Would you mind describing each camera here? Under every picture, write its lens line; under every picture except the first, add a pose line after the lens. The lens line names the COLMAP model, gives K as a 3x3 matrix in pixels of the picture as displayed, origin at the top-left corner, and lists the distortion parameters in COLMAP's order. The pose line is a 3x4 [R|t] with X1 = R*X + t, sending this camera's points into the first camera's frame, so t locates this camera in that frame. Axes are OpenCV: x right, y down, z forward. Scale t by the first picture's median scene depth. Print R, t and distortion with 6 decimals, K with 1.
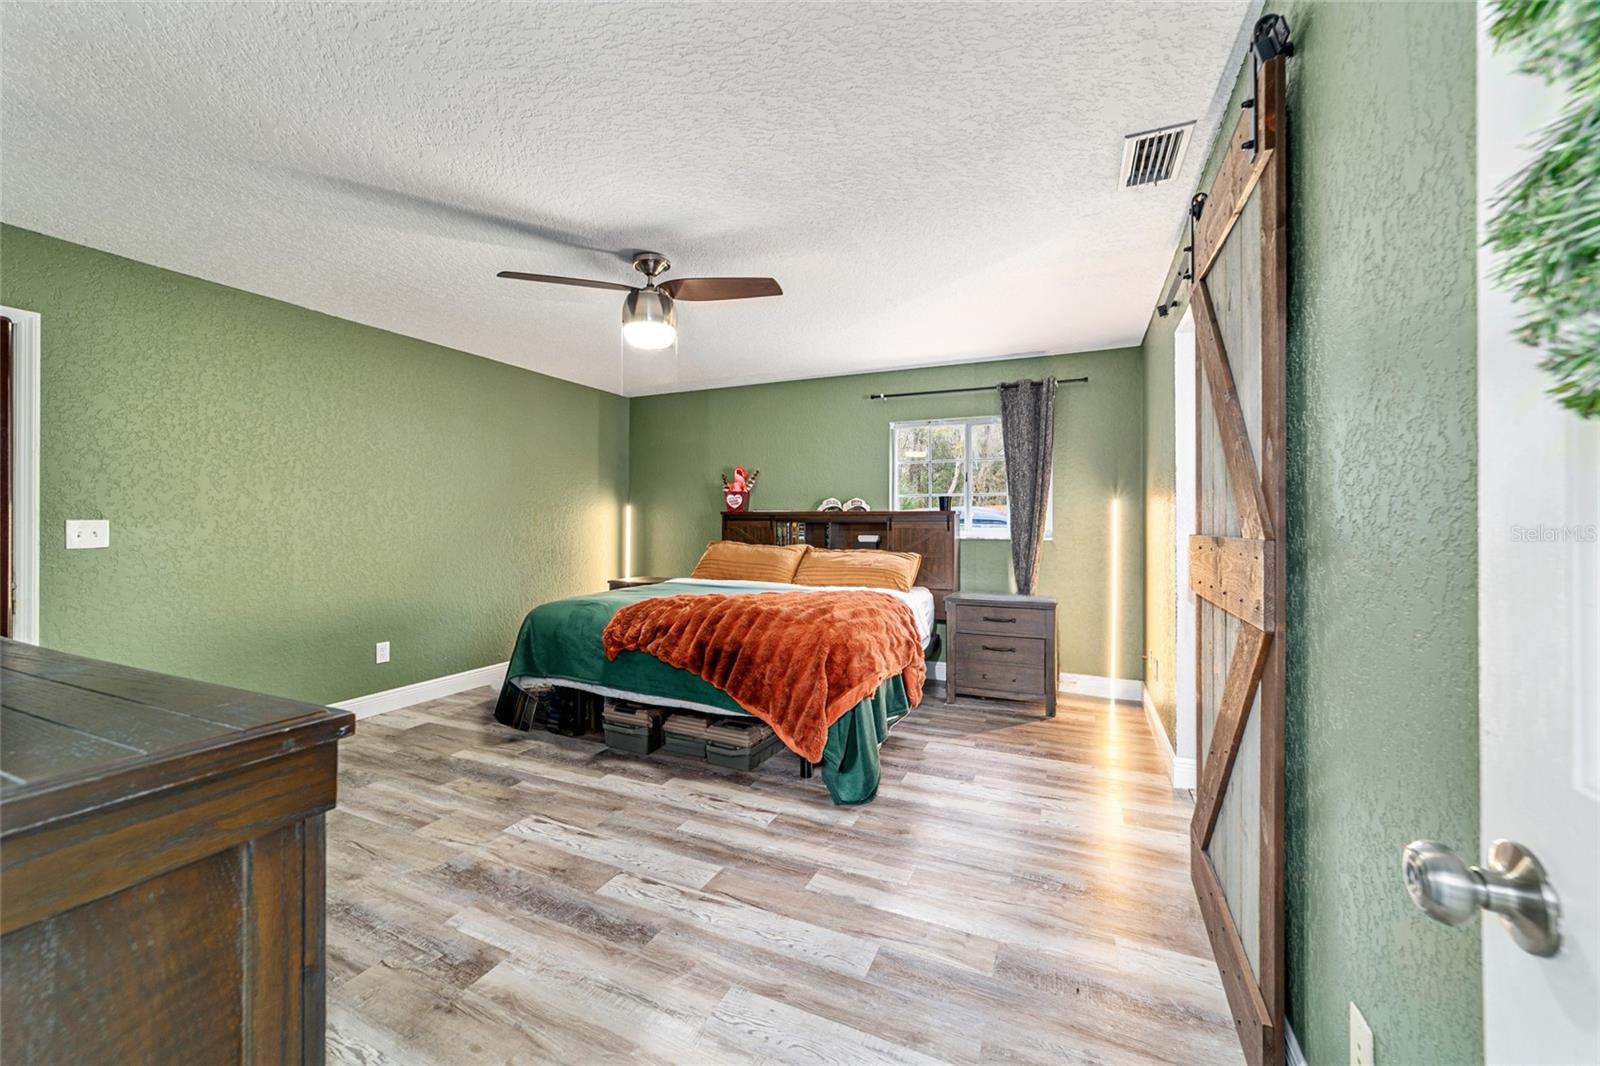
lens RADIAL K [[622.1, 0, 798.3], [0, 622.1, 525.6], [0, 0, 1]] dist [0.000819, 0.001098]
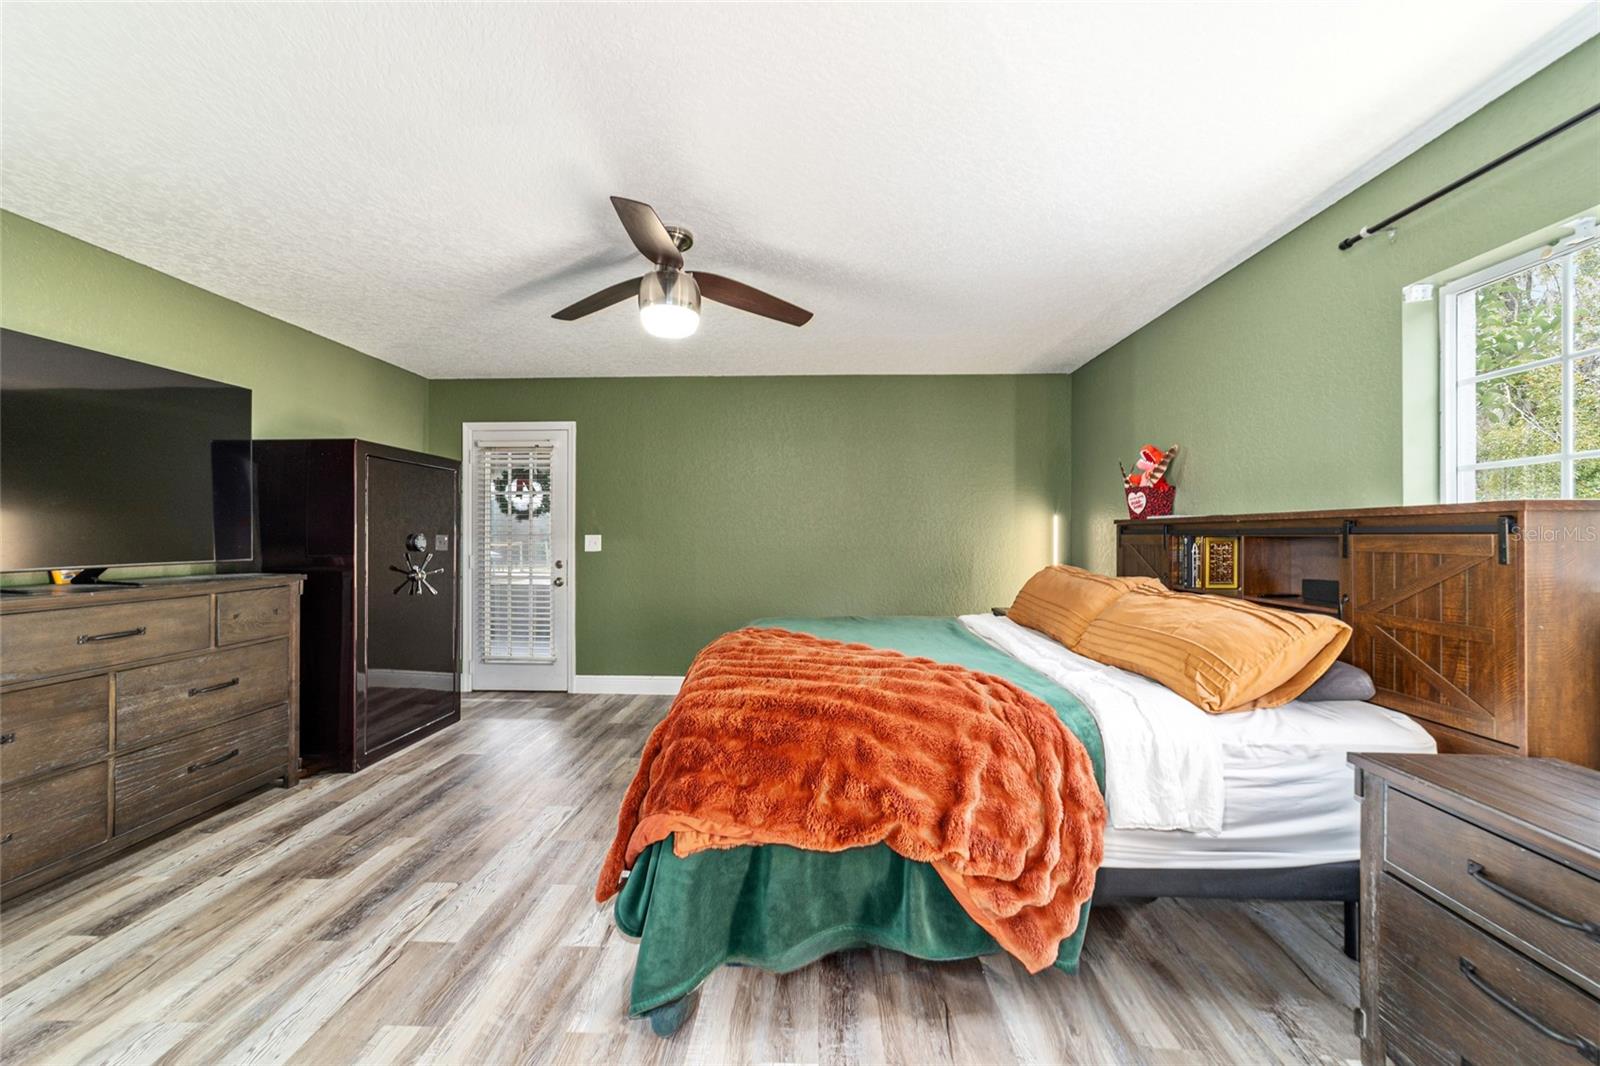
lens RADIAL K [[622.1, 0, 802.4], [0, 622.1, 530.2], [0, 0, 1]] dist [0.000819, 0.001098]
pose [[0.377333, -0.008360, -0.926040, 0.654971], [-0.008527, 0.999885, -0.012501, -0.002262], [0.926039, 0.012614, 0.377218, 0.861698]]
